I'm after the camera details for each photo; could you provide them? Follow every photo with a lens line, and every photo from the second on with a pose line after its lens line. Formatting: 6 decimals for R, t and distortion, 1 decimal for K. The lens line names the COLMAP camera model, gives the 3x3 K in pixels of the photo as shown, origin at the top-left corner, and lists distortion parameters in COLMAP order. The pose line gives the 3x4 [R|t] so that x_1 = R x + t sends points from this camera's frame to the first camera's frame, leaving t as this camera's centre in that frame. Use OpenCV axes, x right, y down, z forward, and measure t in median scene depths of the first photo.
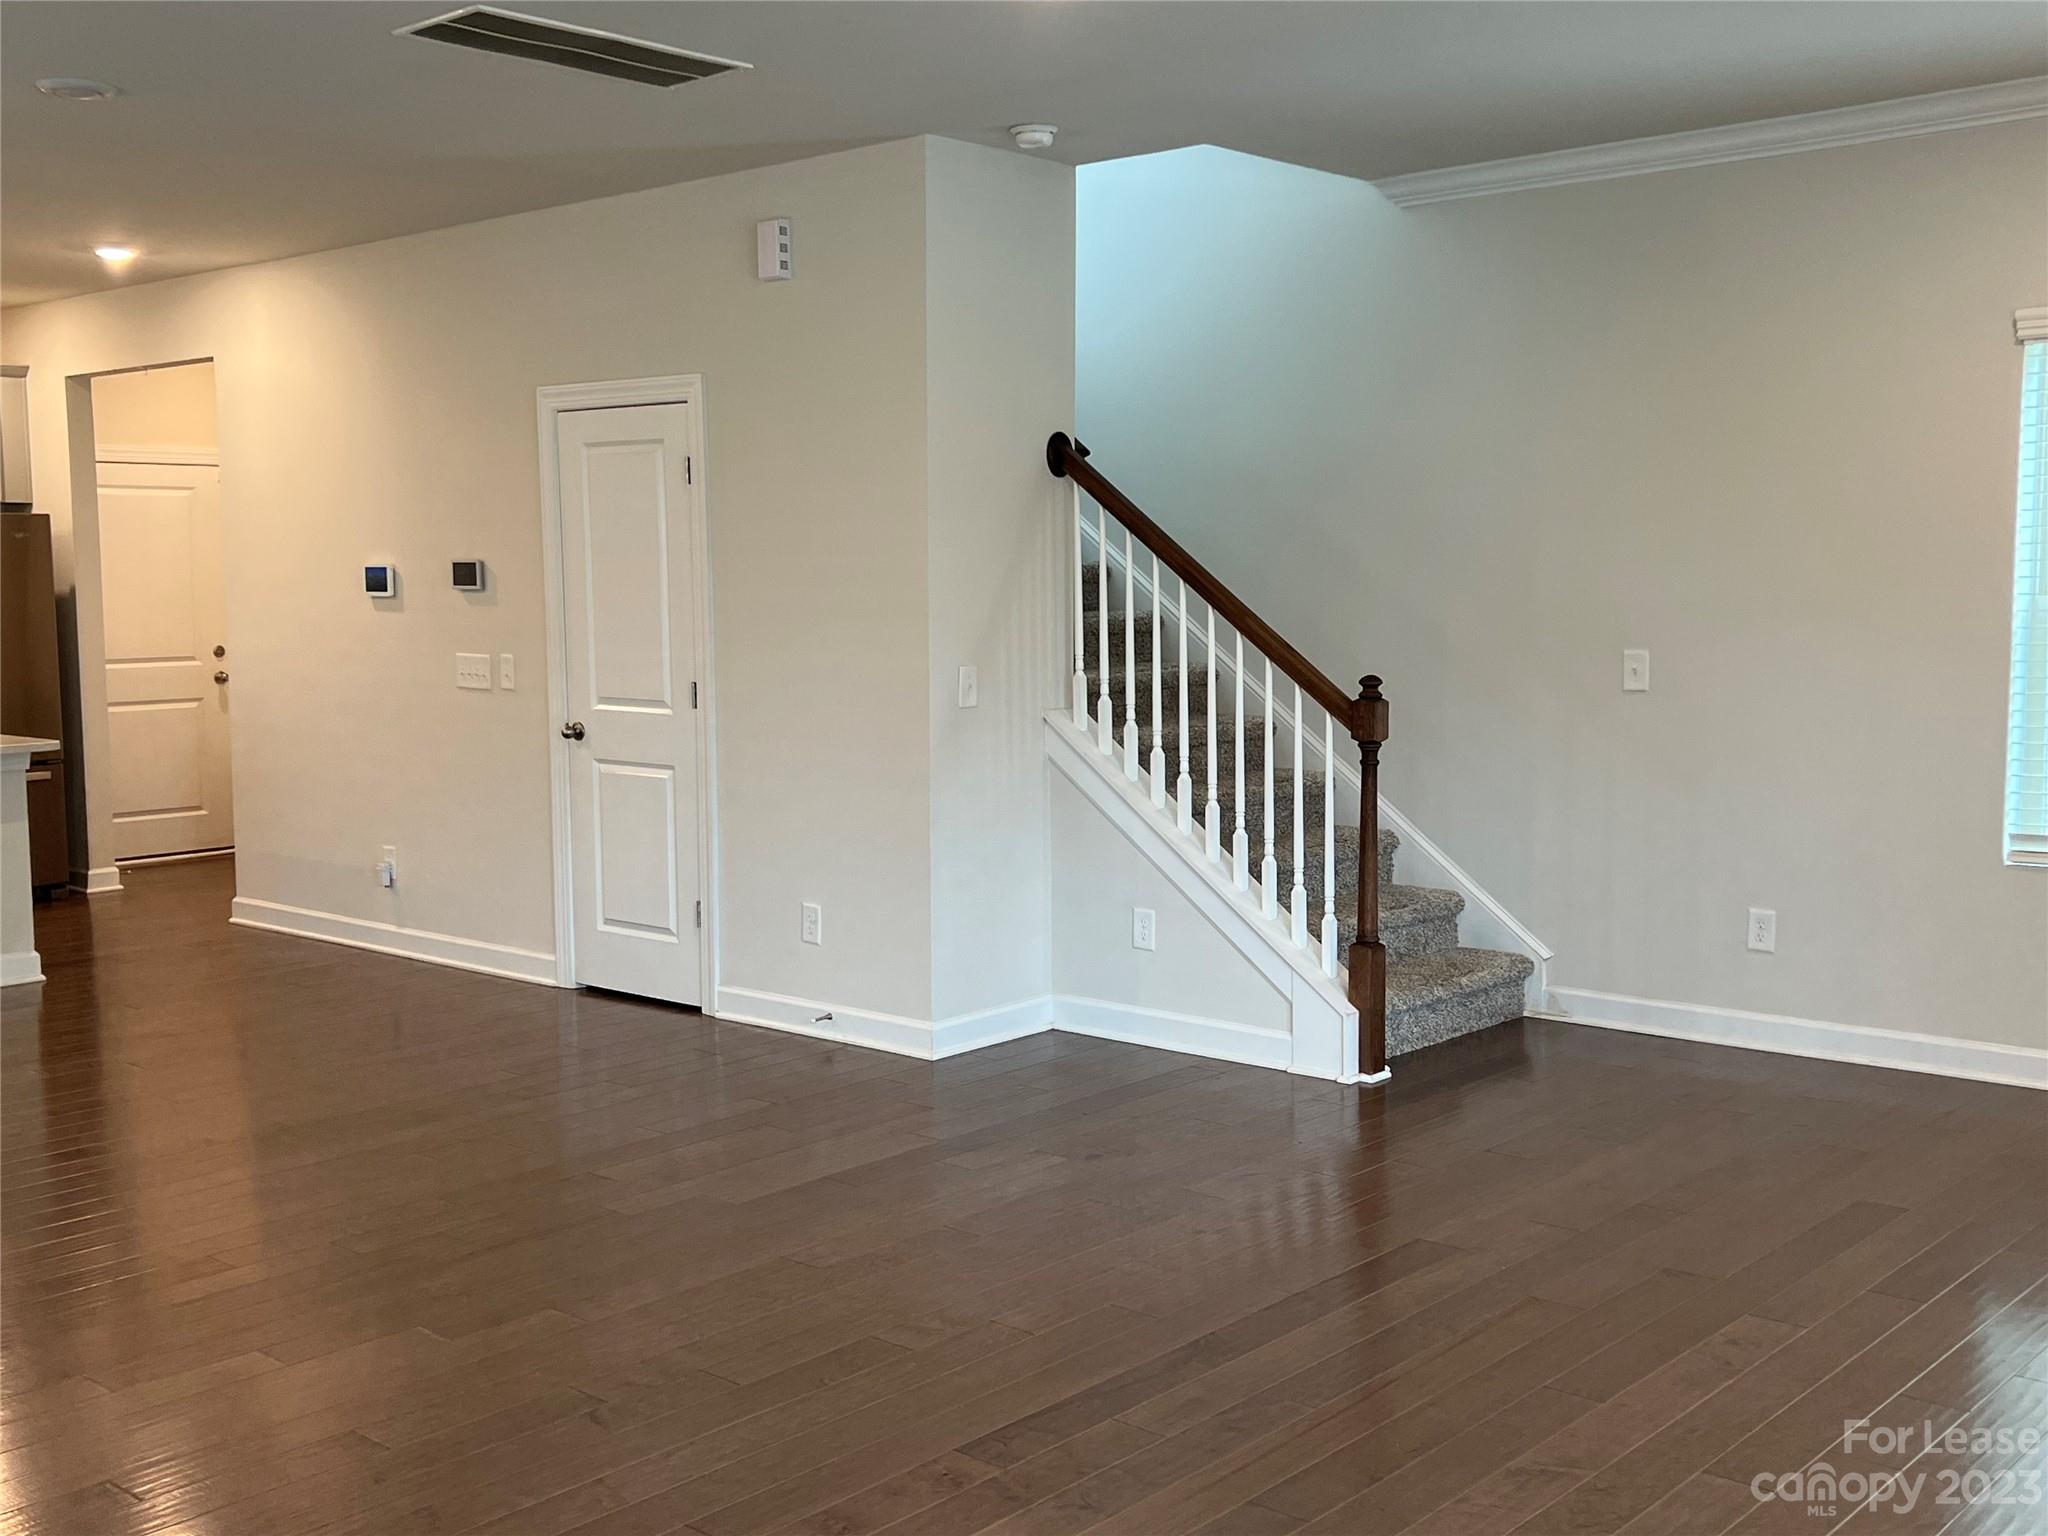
lens RADIAL K [[2127.3, 0, 1018.8], [0, 2127.3, 781.2], [0, 0, 1]] dist [0.091434, 0.000000]
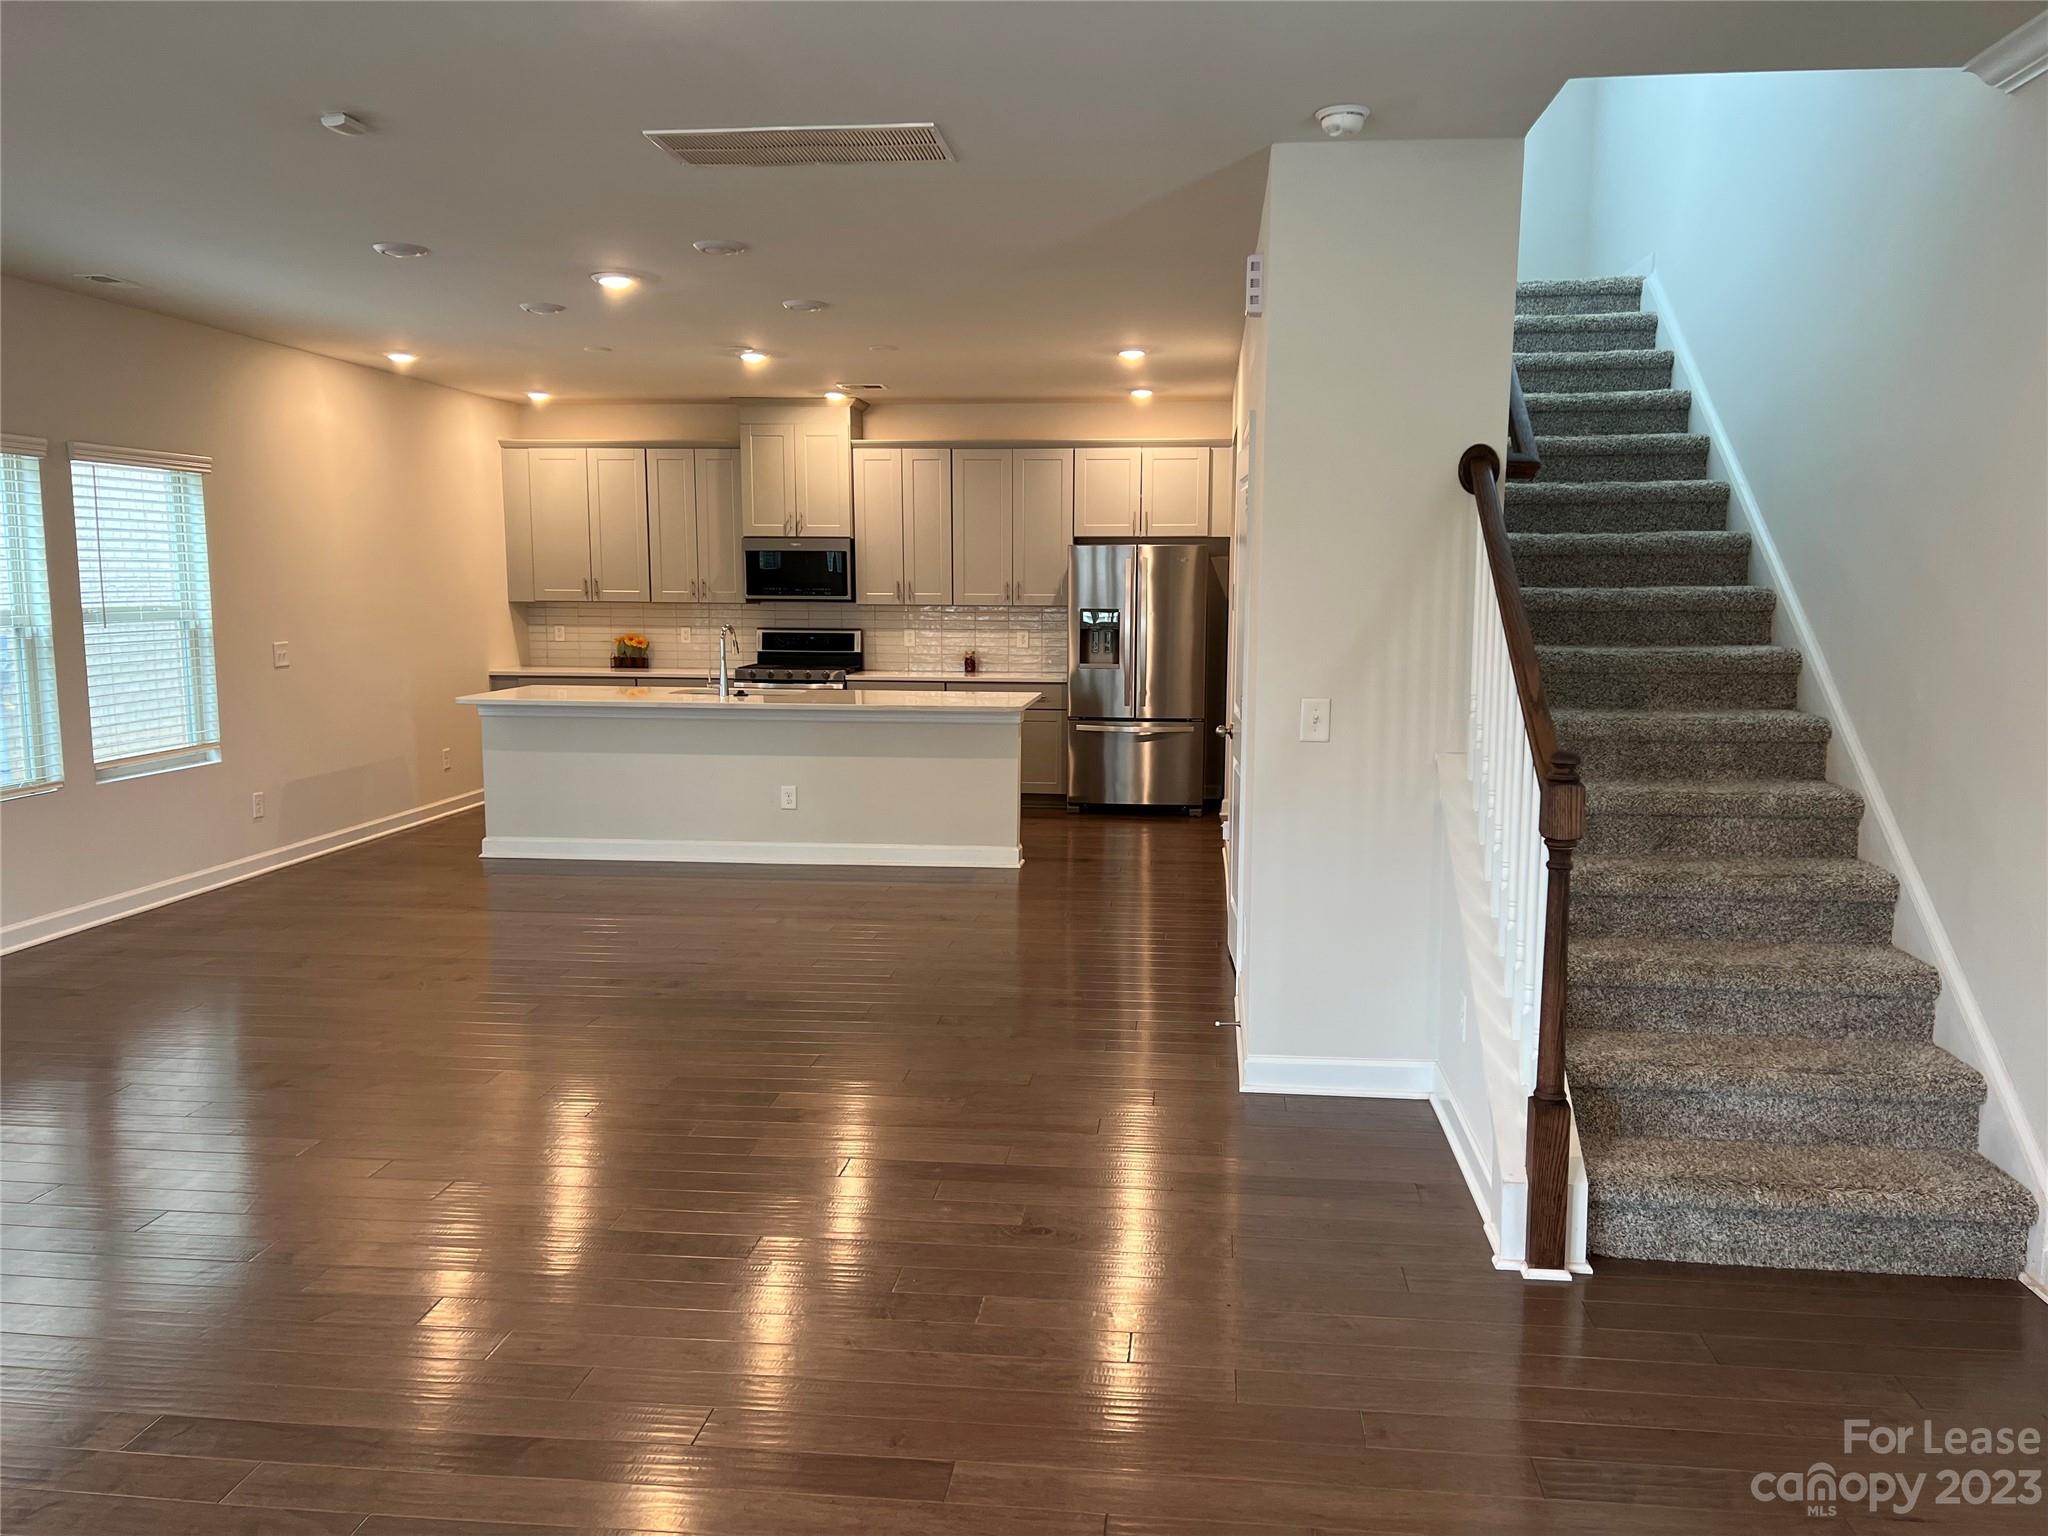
lens RADIAL K [[1525.8, 0, 1054.3], [0, 1525.8, 787.2], [0, 0, 1]] dist [0.033512, -0.037622]
pose [[0.584619, 0.123959, -0.801783, 0.435145], [-0.094256, 0.991944, 0.084632, -0.058173], [0.805814, 0.026095, 0.591593, 0.472231]]
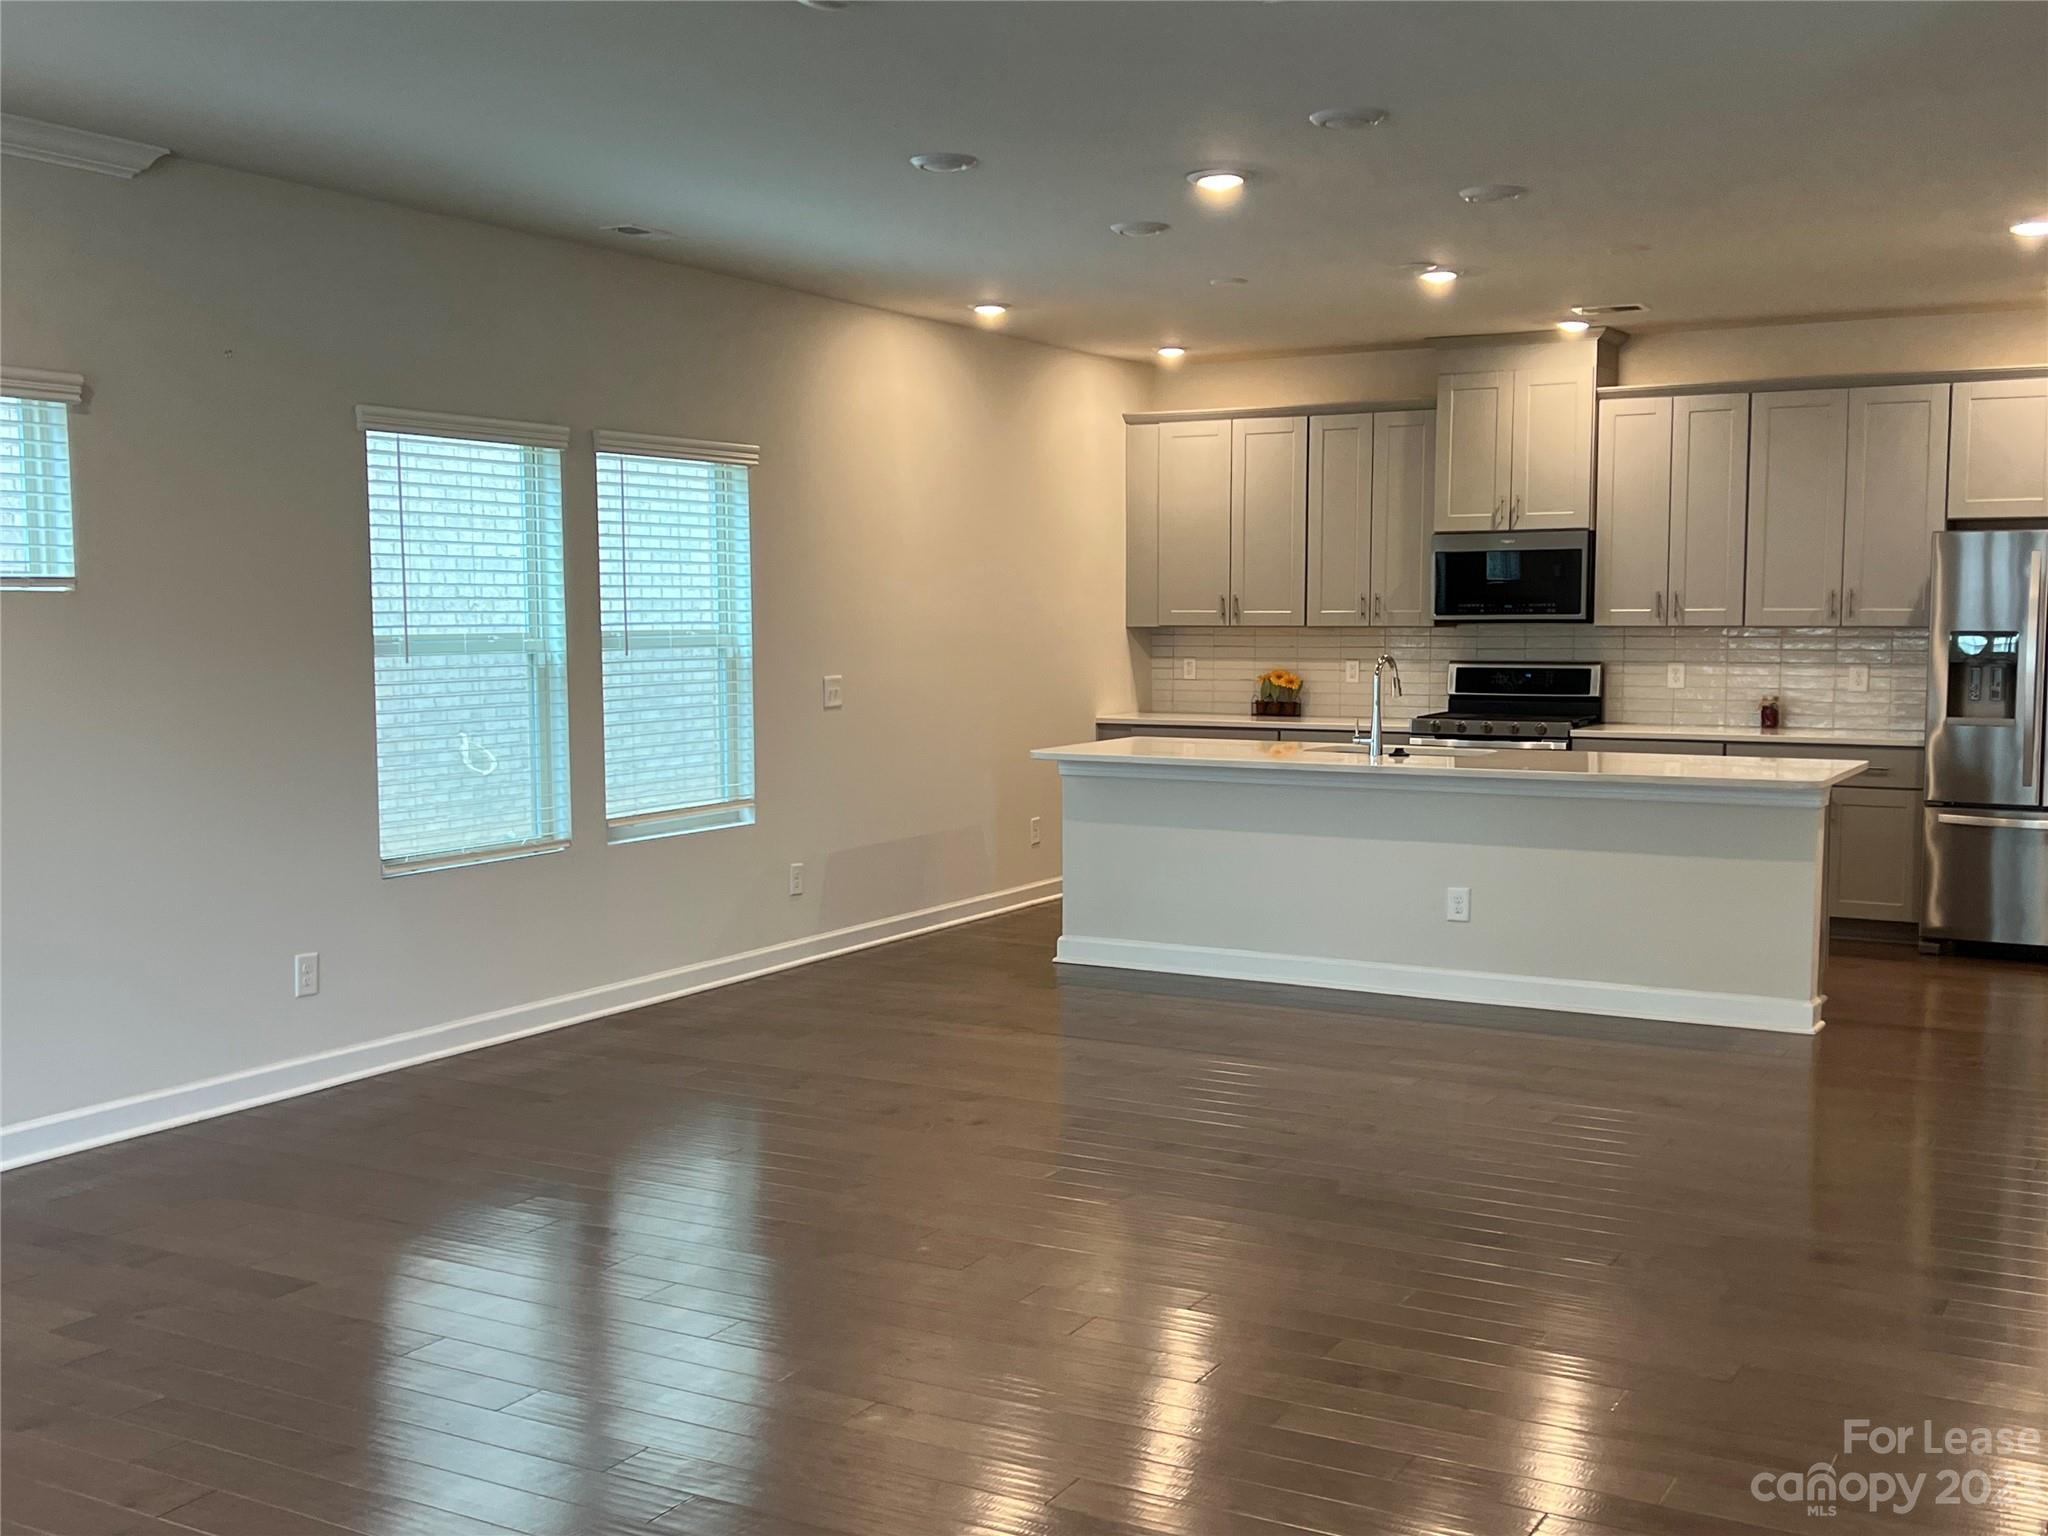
lens RADIAL K [[2127.3, 0, 1056.9], [0, 2127.3, 765.1], [0, 0, 1]] dist [0.091434, 0.000000]
pose [[0.207294, 0.085275, -0.974555, 0.425631], [-0.099626, 0.992855, 0.065685, -0.057485], [0.973193, 0.083475, 0.214309, 0.549112]]
